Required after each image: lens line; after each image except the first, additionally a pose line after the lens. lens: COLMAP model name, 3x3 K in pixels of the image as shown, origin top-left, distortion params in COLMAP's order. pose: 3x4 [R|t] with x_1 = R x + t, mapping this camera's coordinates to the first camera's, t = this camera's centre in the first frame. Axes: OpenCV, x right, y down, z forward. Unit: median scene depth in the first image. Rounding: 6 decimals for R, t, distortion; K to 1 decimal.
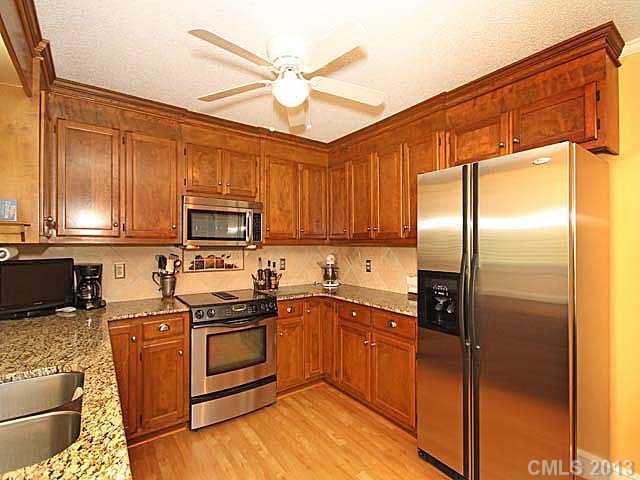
lens RADIAL K [[311.6, 0, 319.0], [0, 311.6, 241.0], [0, 0, 1]] dist [-0.001023, 0.000729]
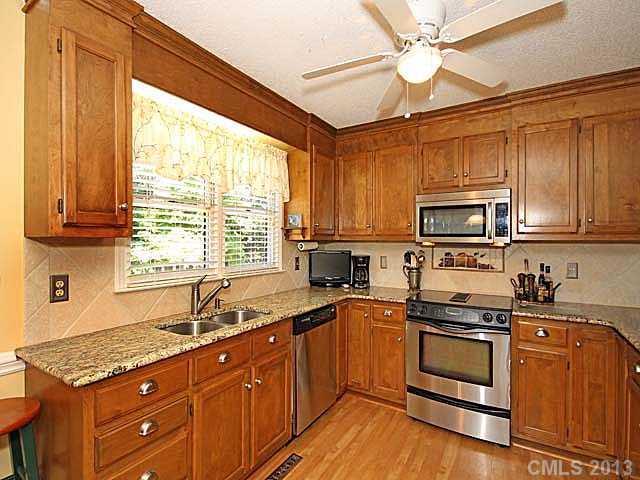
lens RADIAL K [[311.6, 0, 320.2], [0, 311.6, 241.2], [0, 0, 1]] dist [-0.001023, 0.000729]
pose [[0.370492, 0.003654, -0.928828, 0.408798], [0.006631, 0.999956, 0.006579, 0.001745], [0.928812, -0.008597, 0.370452, 0.287875]]
